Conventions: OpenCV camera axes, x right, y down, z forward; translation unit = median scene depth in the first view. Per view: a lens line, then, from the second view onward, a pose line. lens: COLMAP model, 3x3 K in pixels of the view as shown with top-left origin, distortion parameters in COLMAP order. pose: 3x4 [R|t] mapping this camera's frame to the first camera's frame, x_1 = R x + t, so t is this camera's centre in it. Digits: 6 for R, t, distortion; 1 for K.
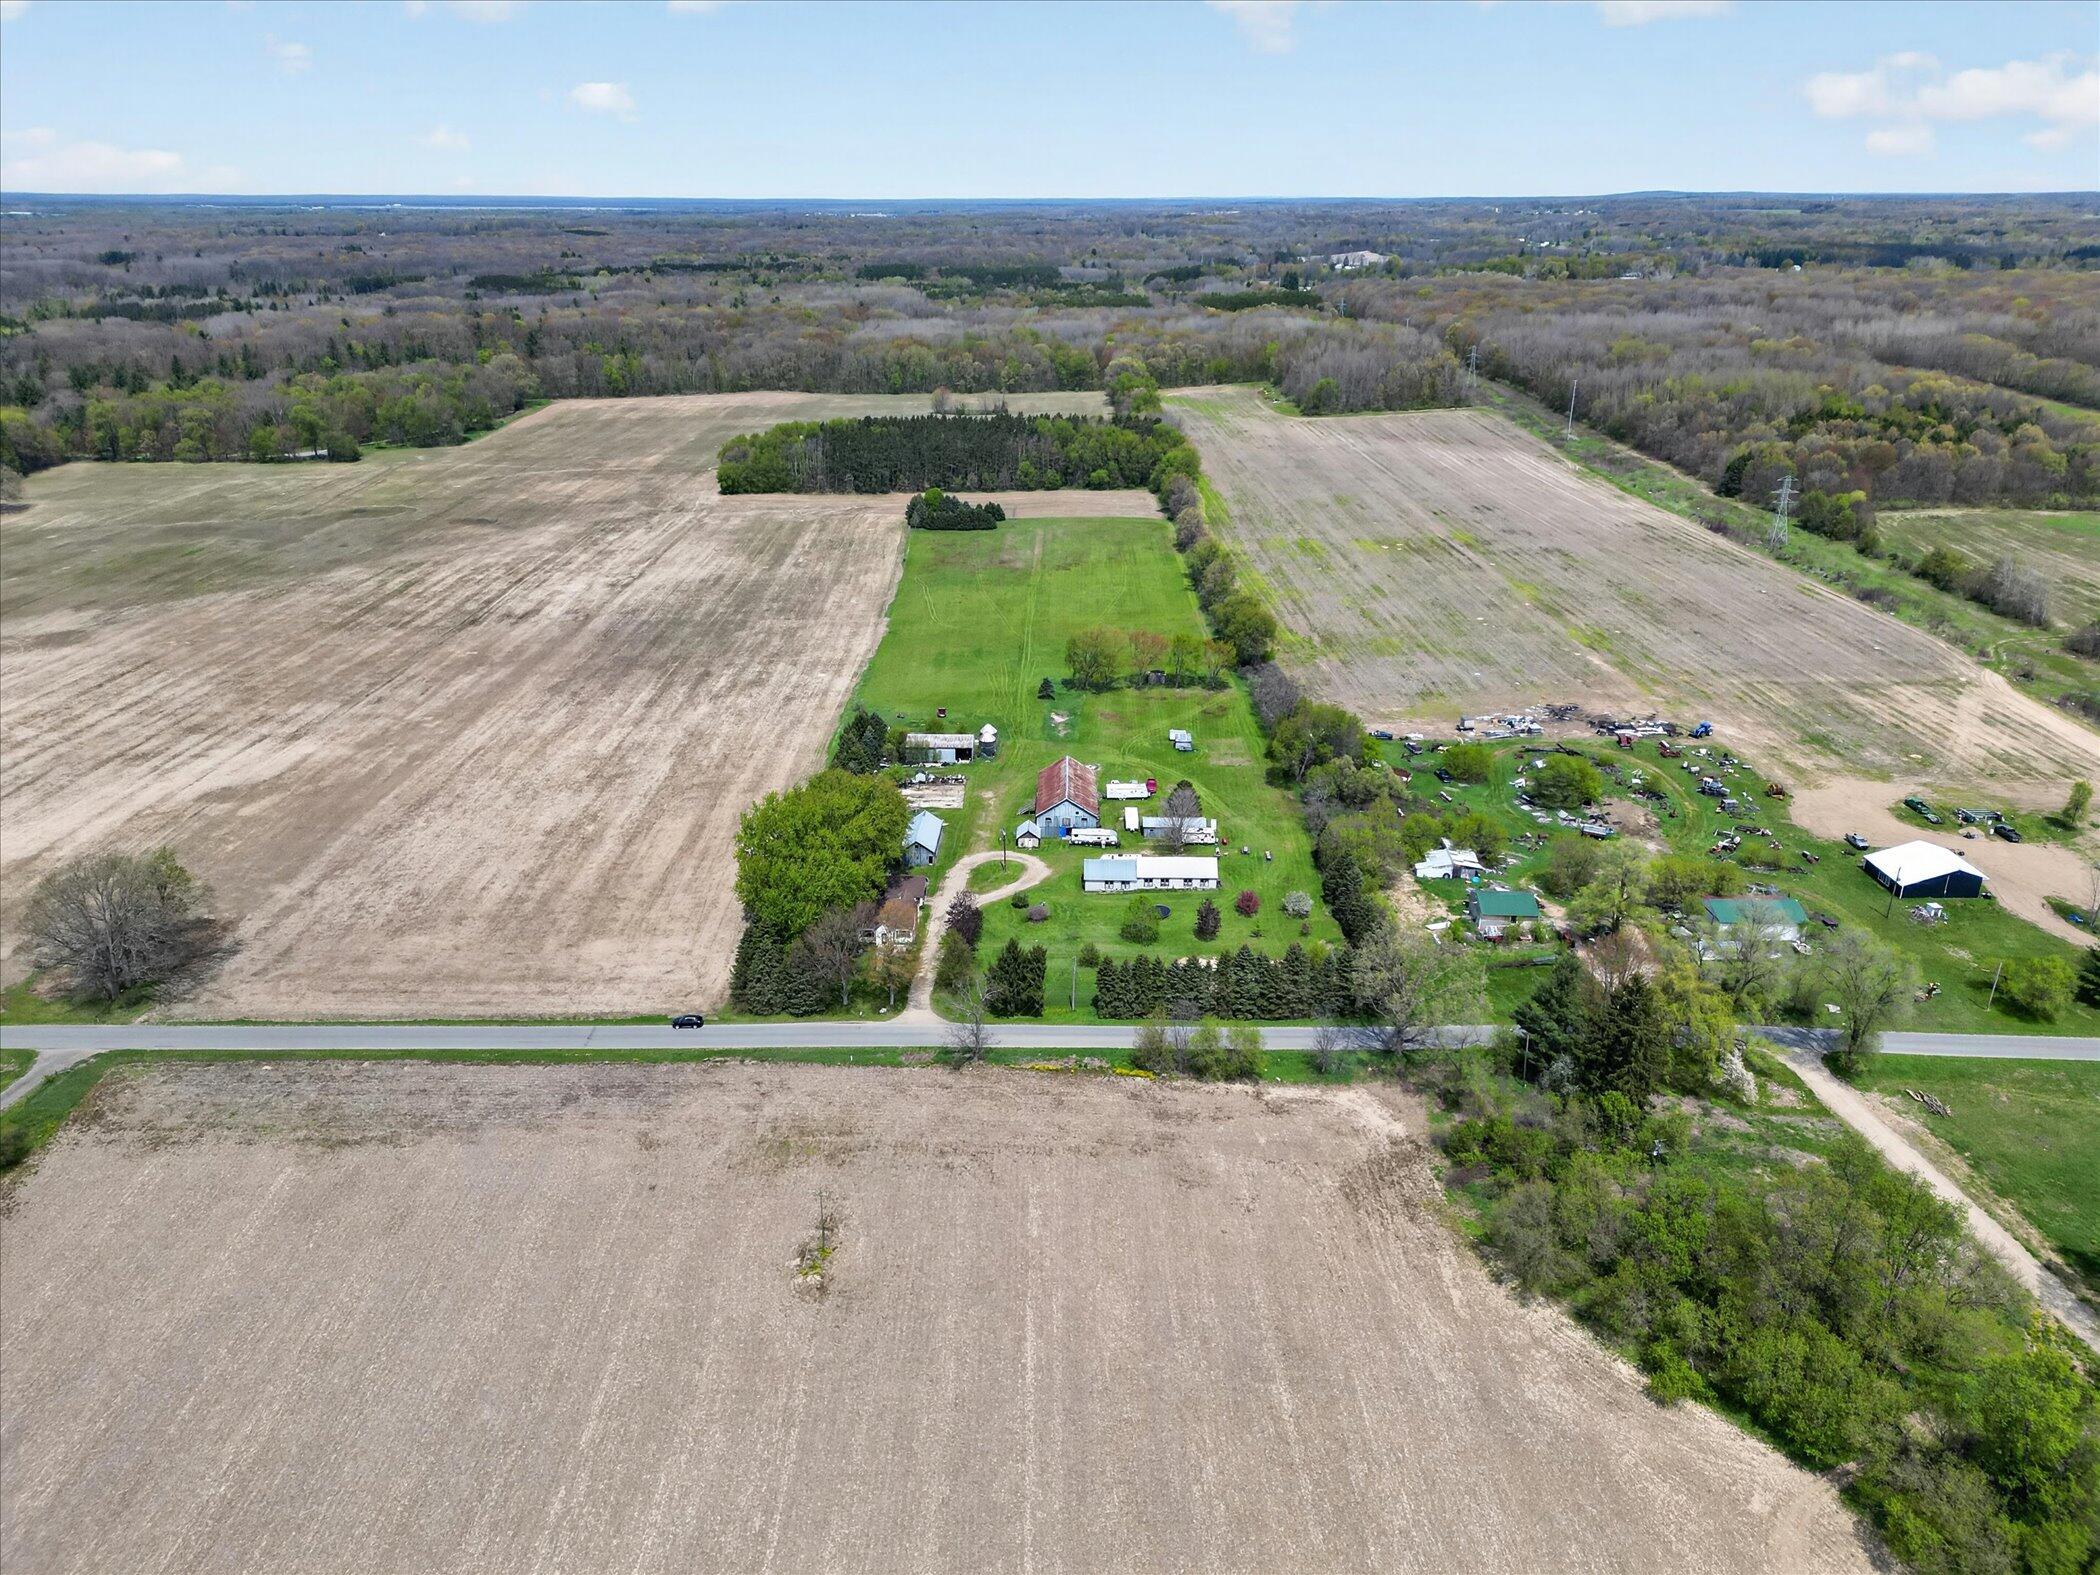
lens RADIAL K [[1461.3, 0, 1057.9], [0, 1461.3, 787.8], [0, 0, 1]] dist [0.083798, -0.087207]
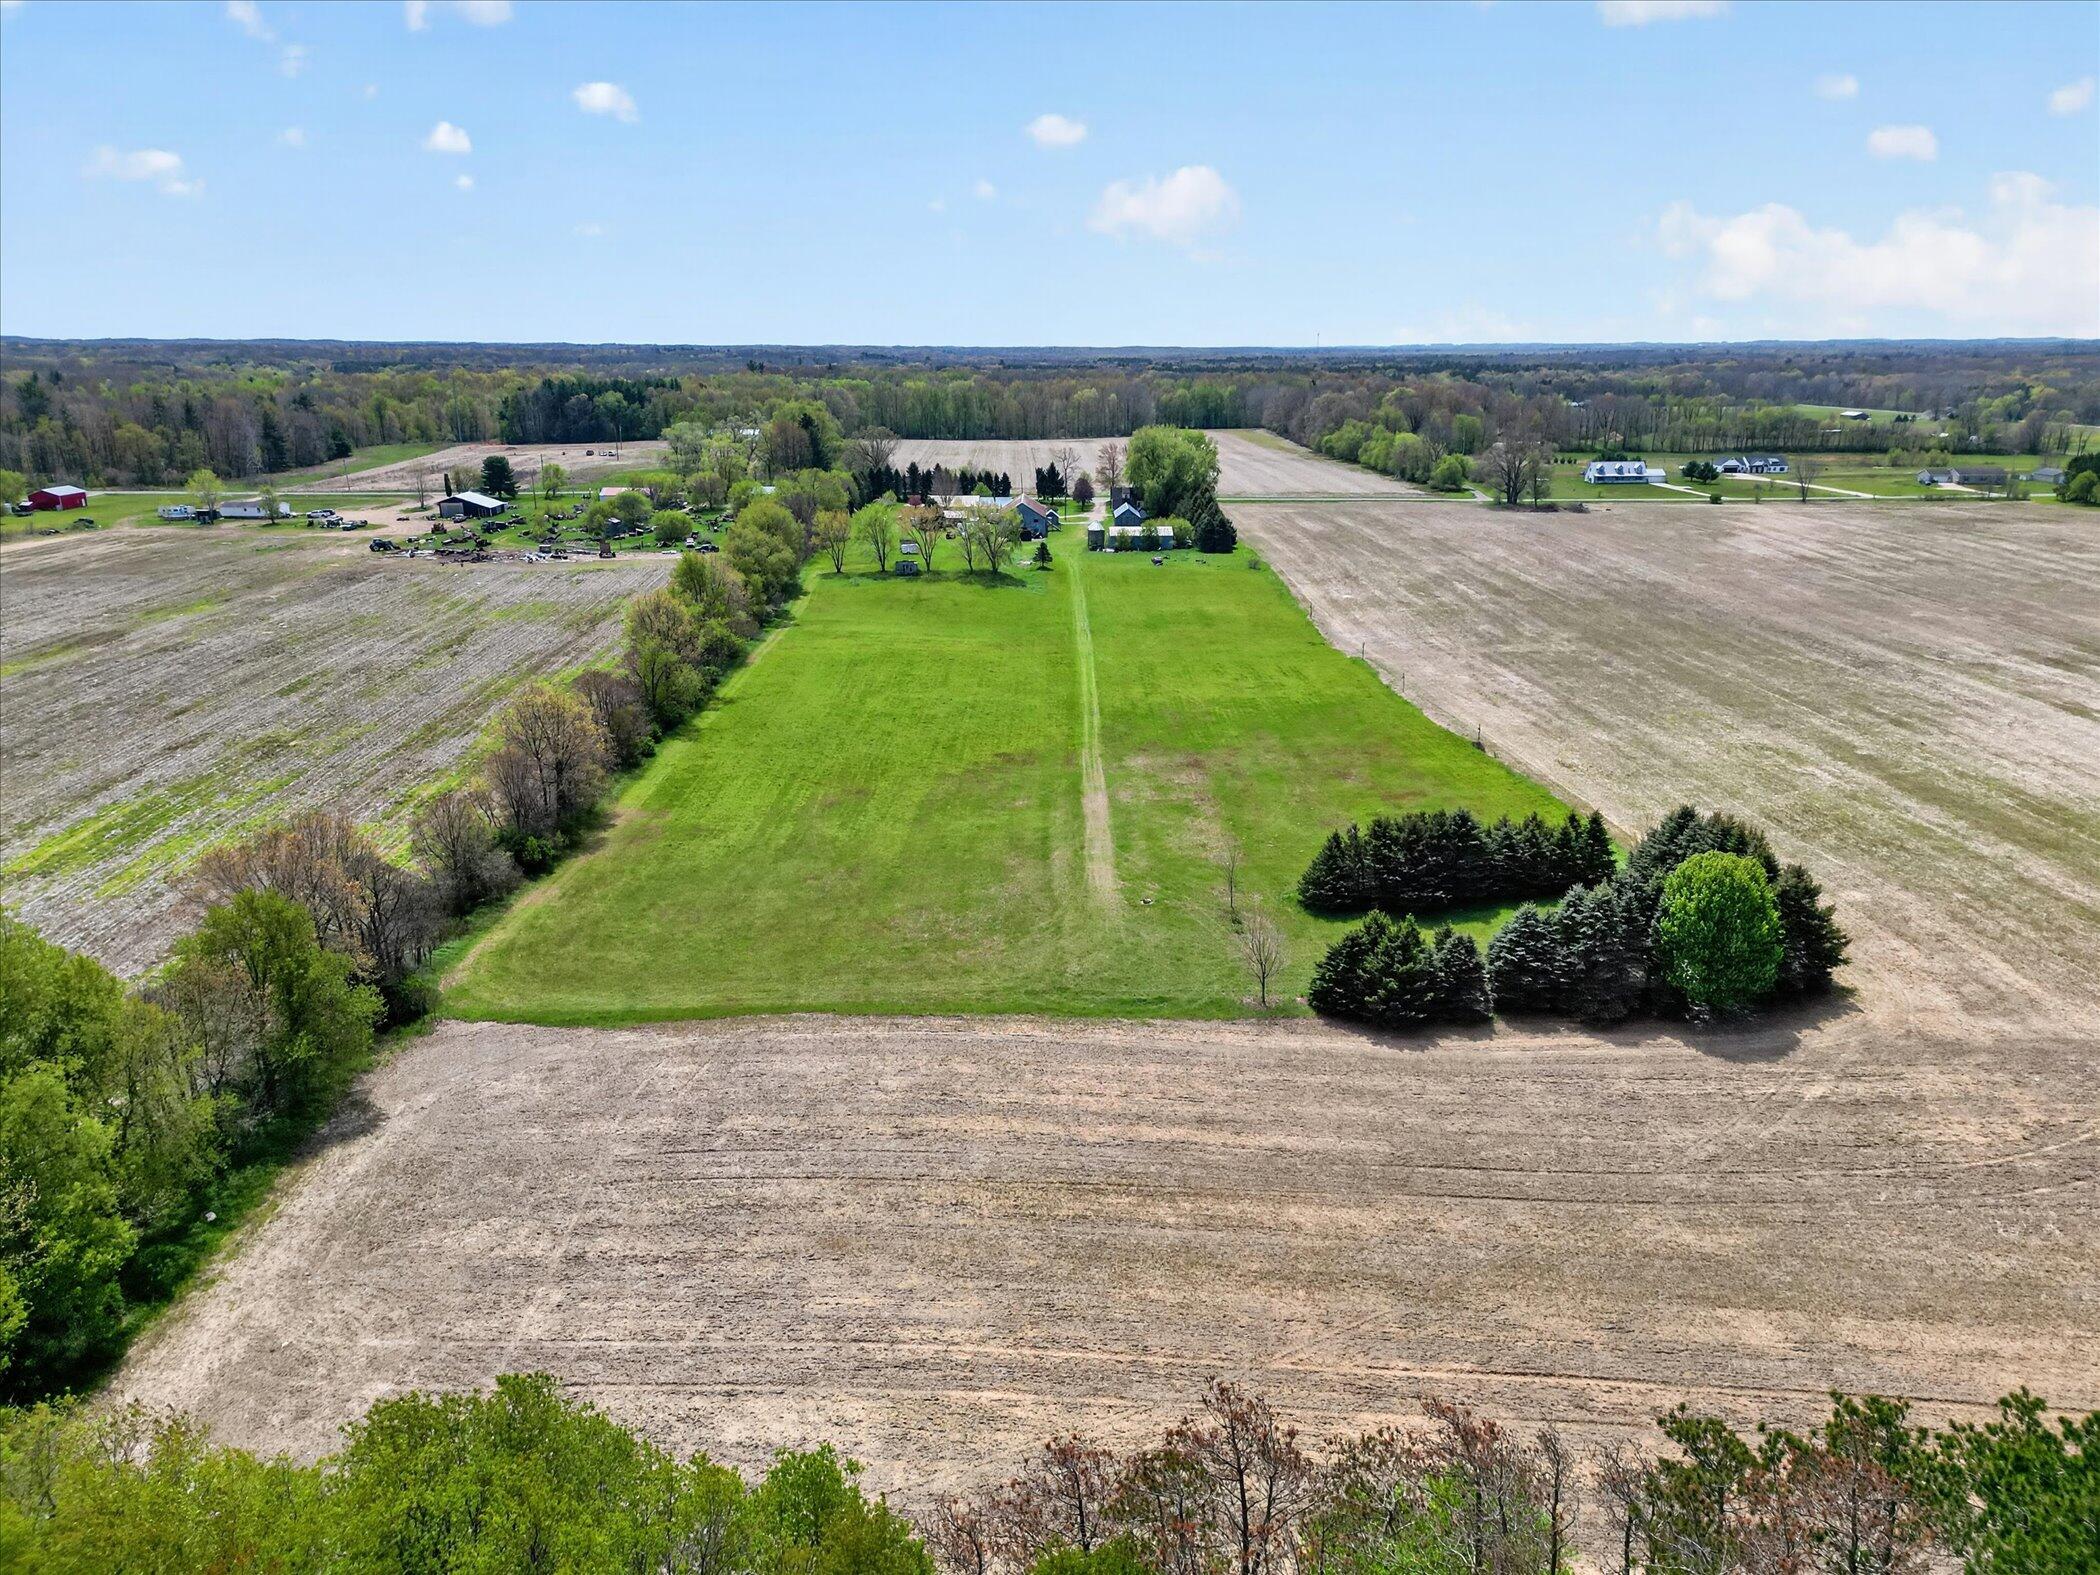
lens RADIAL K [[1461.3, 0, 1049.4], [0, 1461.3, 797.0], [0, 0, 1]] dist [0.083798, -0.087207]
pose [[-0.999926, 0.003197, -0.011749, -0.000830], [-0.004921, 0.776504, 0.630093, -0.528850], [0.011138, 0.630104, -0.776431, 1.857200]]
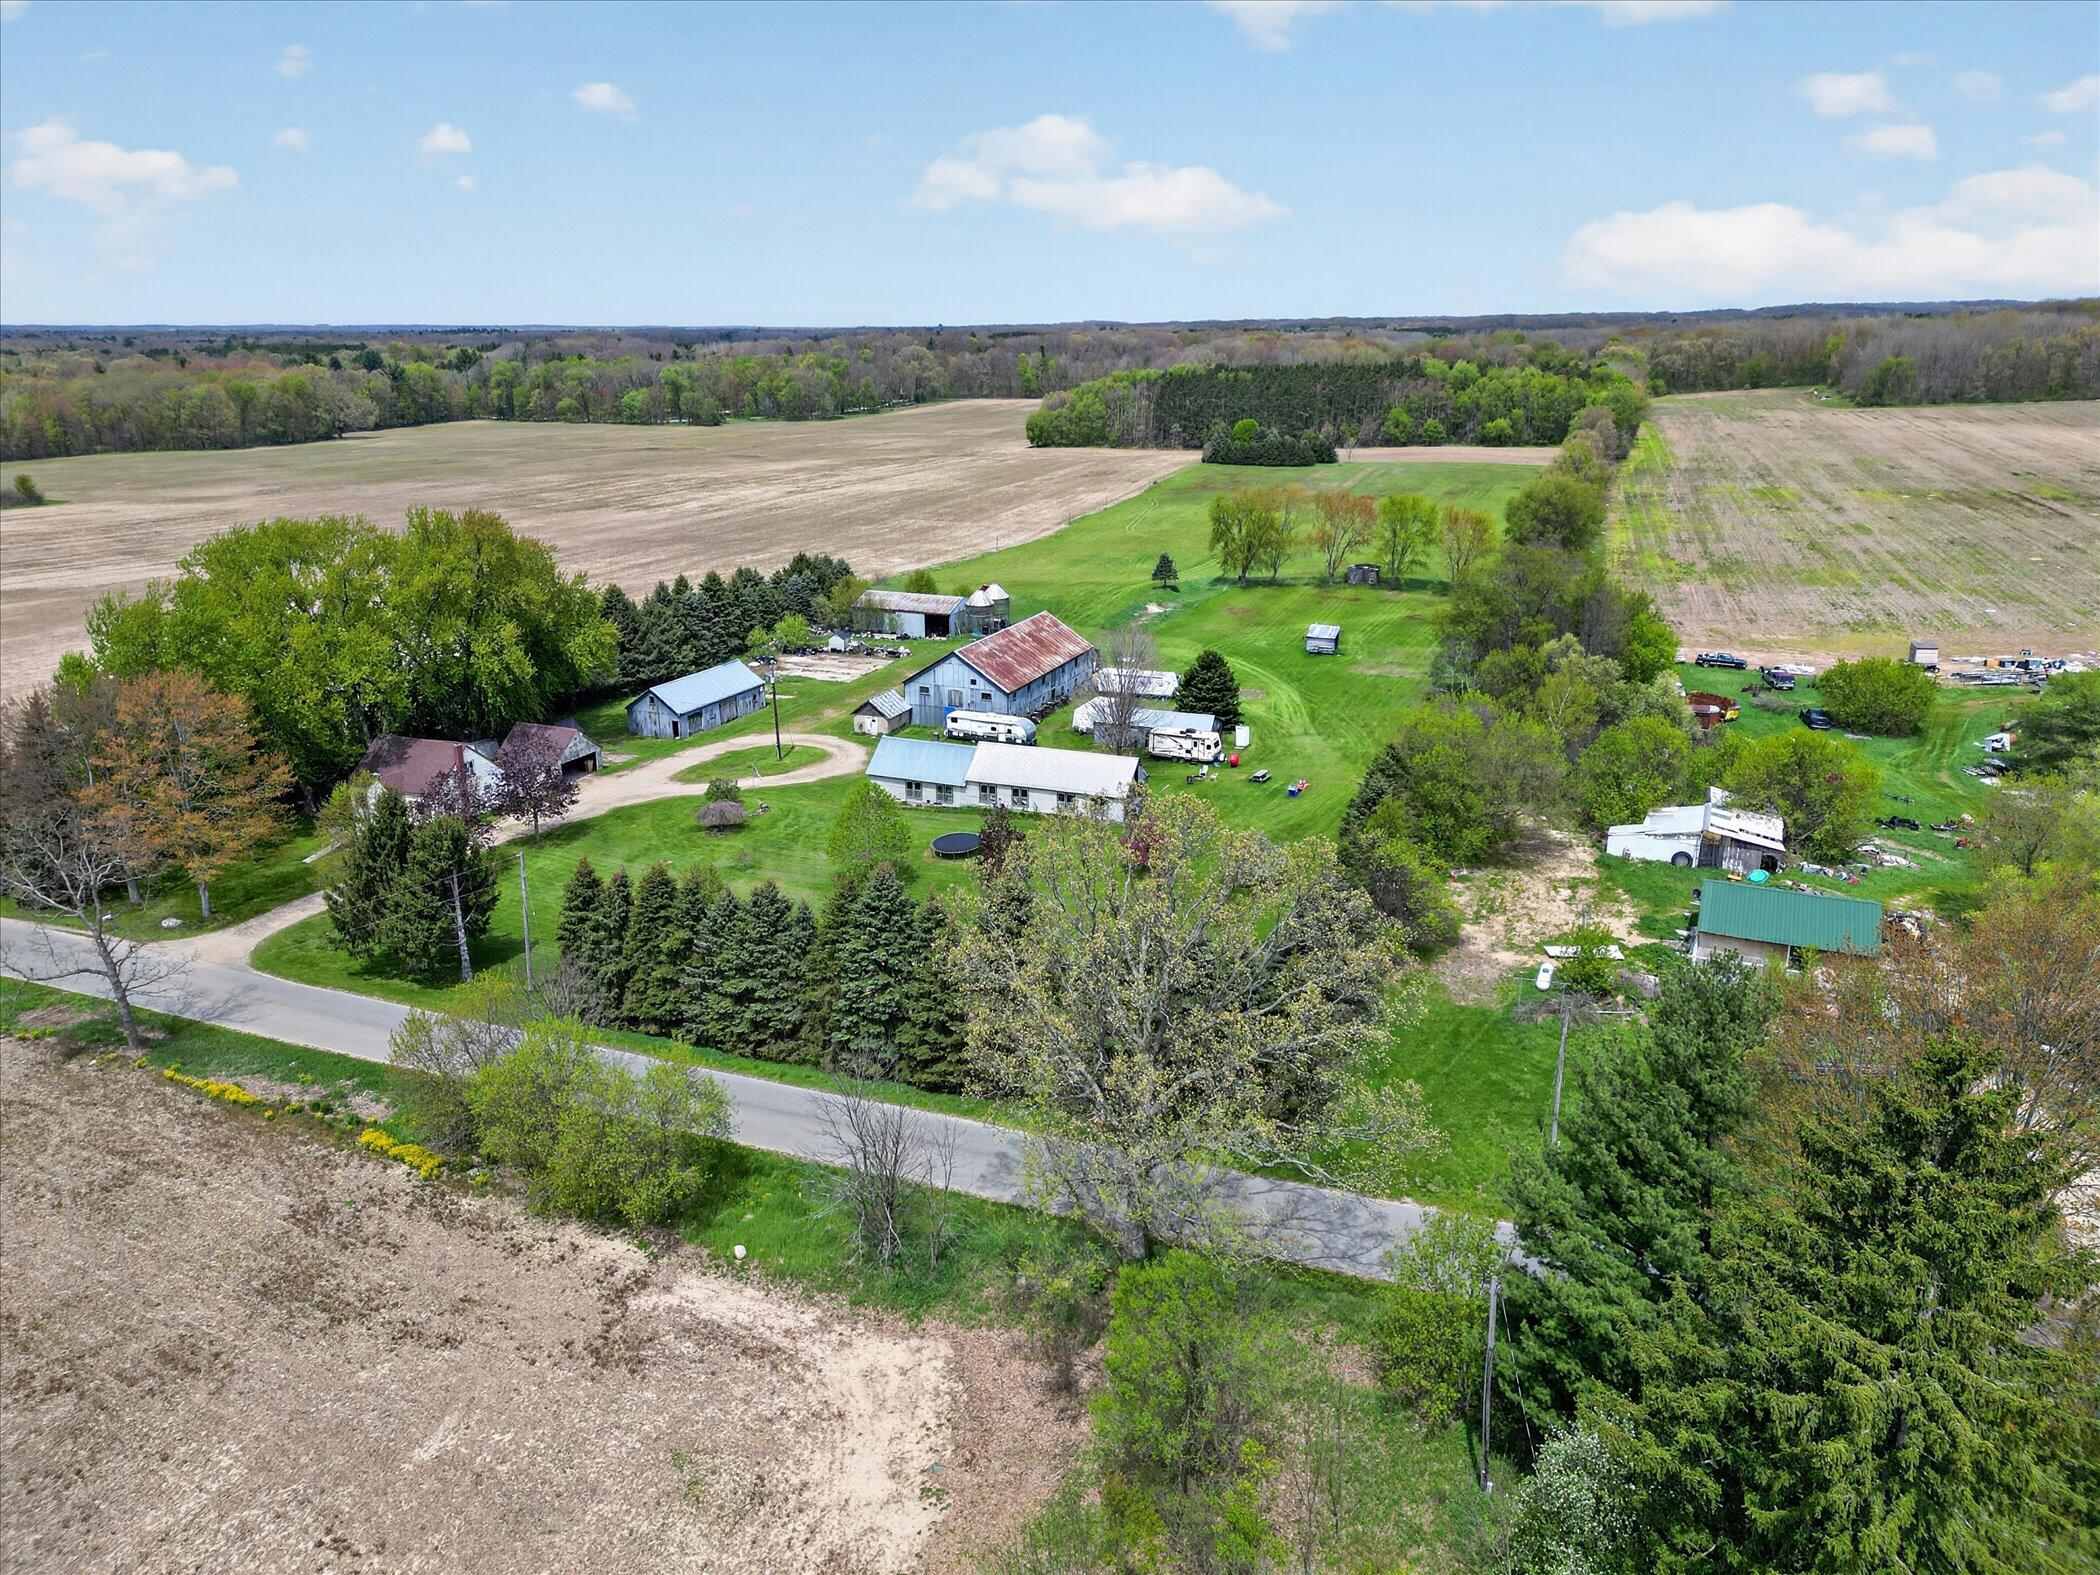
lens RADIAL K [[1461.3, 0, 1056.6], [0, 1461.3, 809.3], [0, 0, 1]] dist [0.083798, -0.087207]
pose [[0.928802, 0.110185, -0.353818, 0.190488], [-0.132426, 0.990418, -0.039198, 0.065232], [0.346108, 0.083262, 0.934493, 0.435581]]
